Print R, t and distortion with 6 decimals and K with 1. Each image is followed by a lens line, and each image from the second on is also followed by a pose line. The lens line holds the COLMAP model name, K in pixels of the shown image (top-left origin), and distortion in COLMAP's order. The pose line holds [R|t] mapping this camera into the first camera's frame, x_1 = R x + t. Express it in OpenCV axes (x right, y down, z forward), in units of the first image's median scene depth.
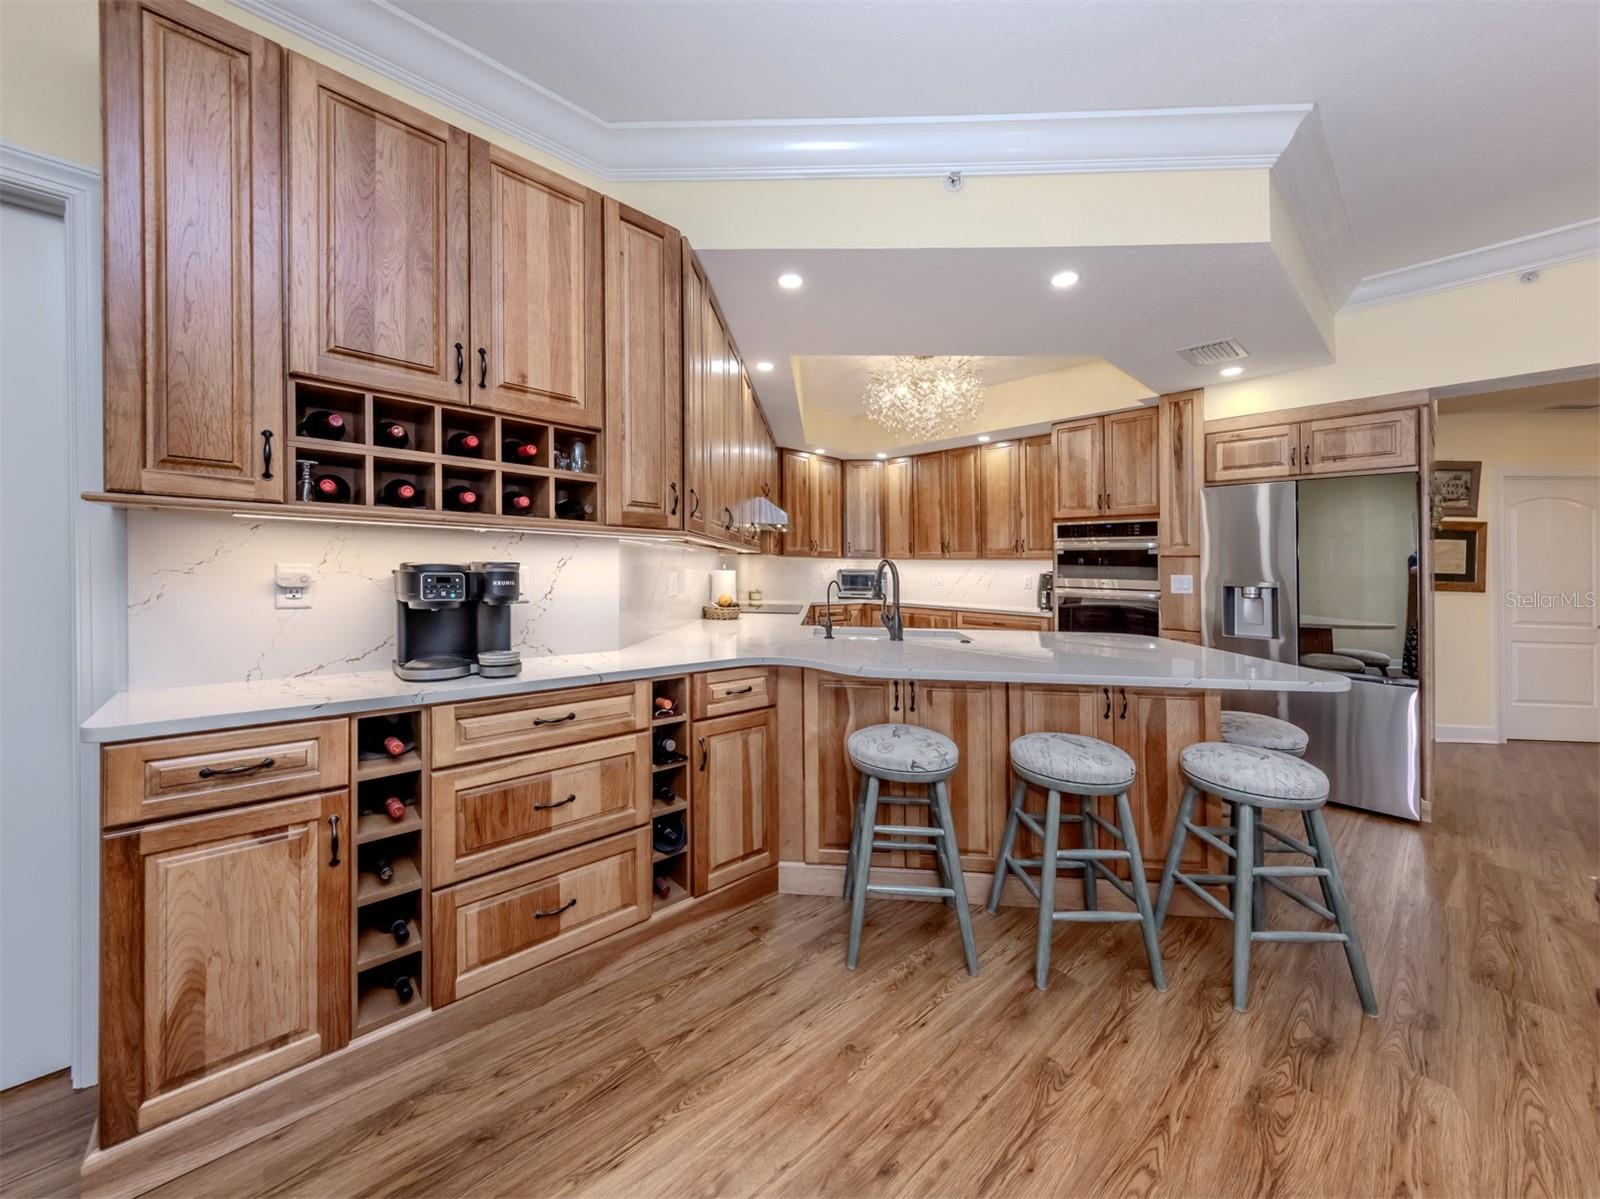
lens RADIAL K [[552.9, 0, 776.0], [0, 552.9, 583.7], [0, 0, 1]] dist [-0.000229, -0.000088]
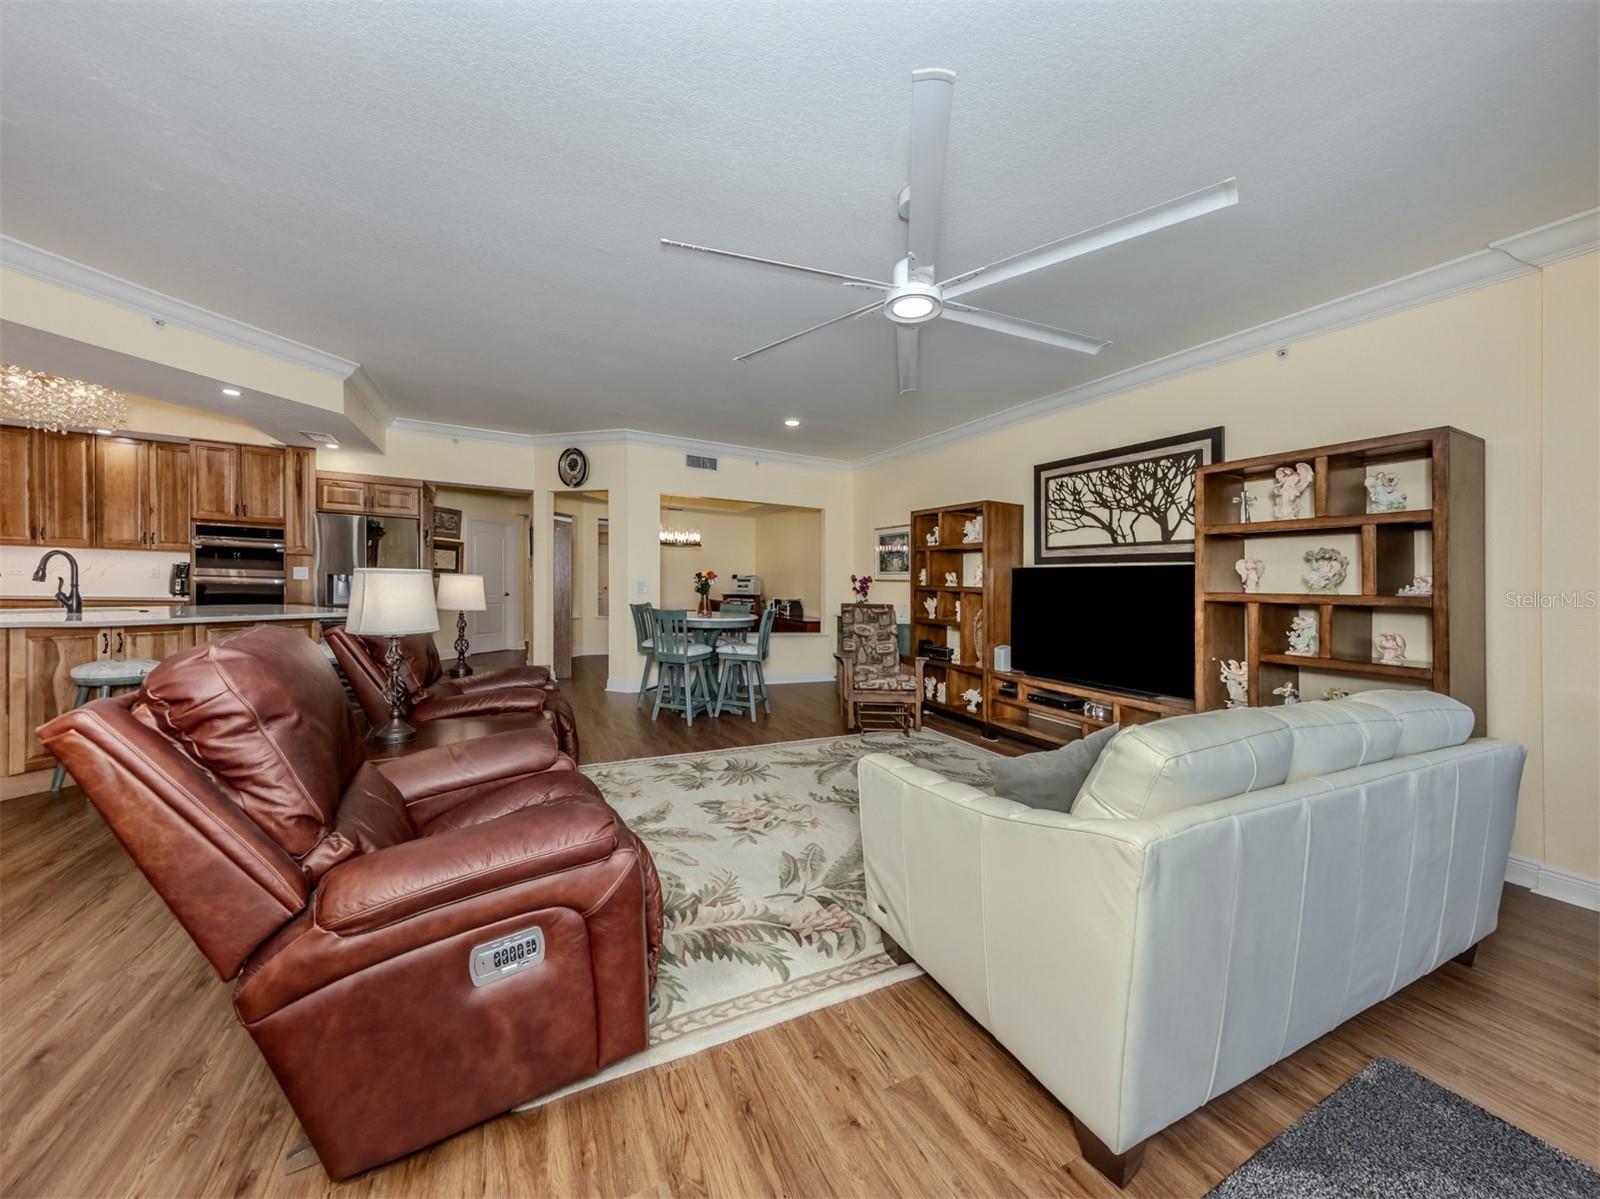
lens RADIAL K [[592.3, 0, 771.9], [0, 592.3, 577.9], [0, 0, 1]] dist [0.000917, -0.000080]
pose [[0.258724, 0.001260, 0.965951, -0.584990], [0.000435, 0.999999, -0.001421, 0.020469], [-0.965951, 0.000788, 0.258723, -0.778210]]
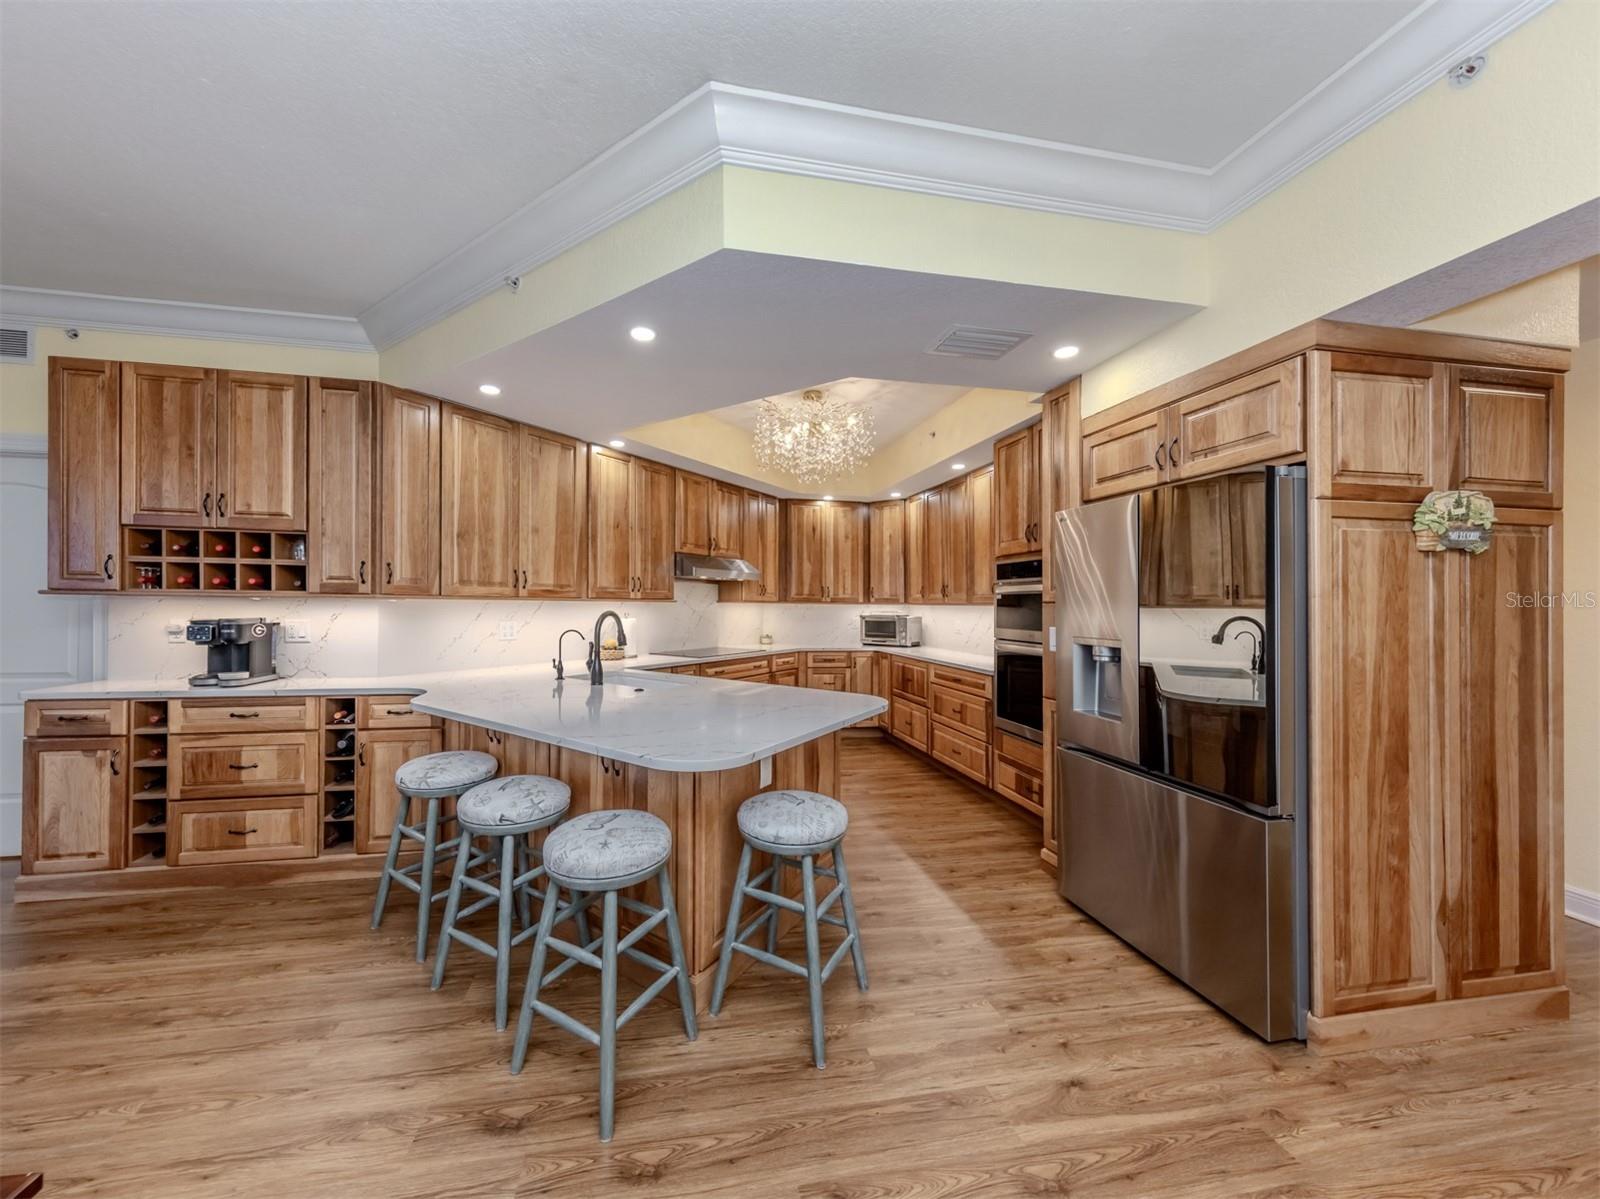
lens RADIAL K [[552.9, 0, 767.1], [0, 552.9, 625.5], [0, 0, 1]] dist [-0.000229, -0.000088]
pose [[0.872439, 0.006026, -0.488686, 0.848524], [-0.007604, 0.999970, -0.001244, -0.013843], [0.488664, 0.004801, 0.872459, 0.161435]]
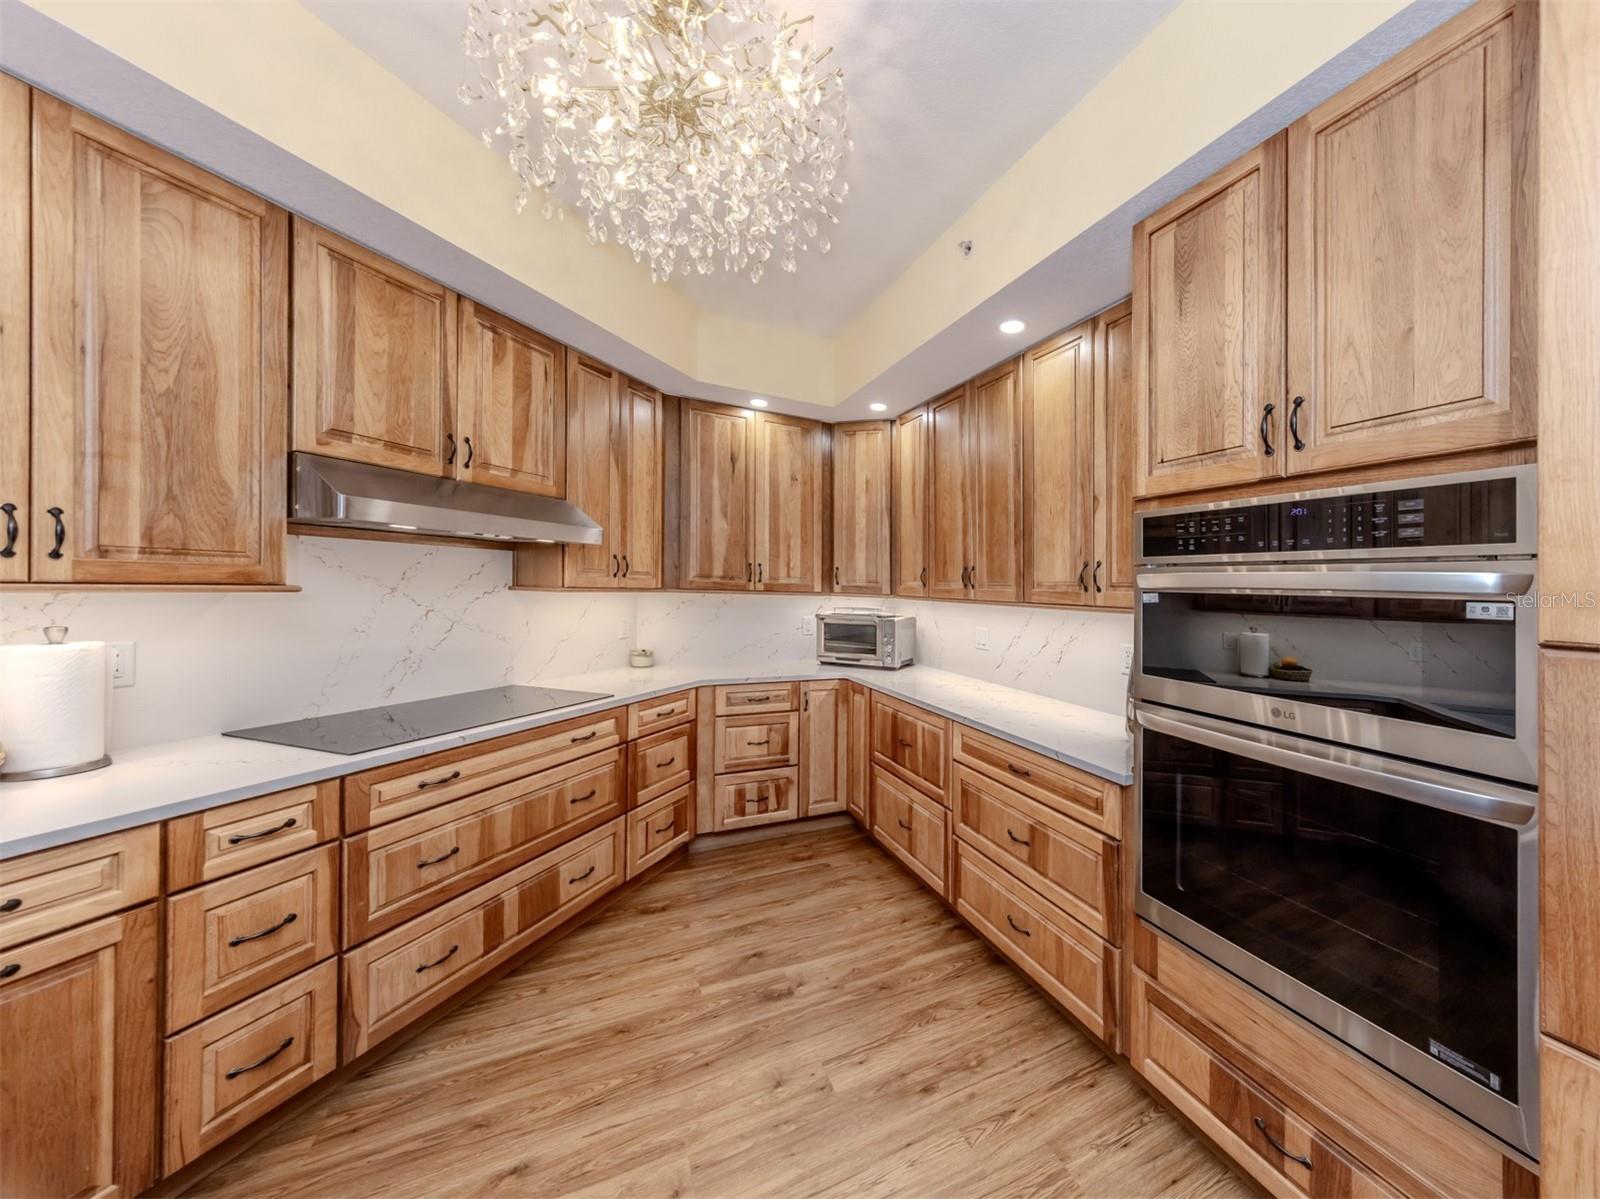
lens RADIAL K [[552.9, 0, 902.2], [0, 552.9, 608.9], [0, 0, 1]] dist [-0.000229, -0.000088]
pose [[0.981026, 0.014223, -0.193355, 0.594407], [-0.013786, 0.999898, 0.003607, -0.068436], [0.193387, -0.000873, 0.981122, 0.887023]]
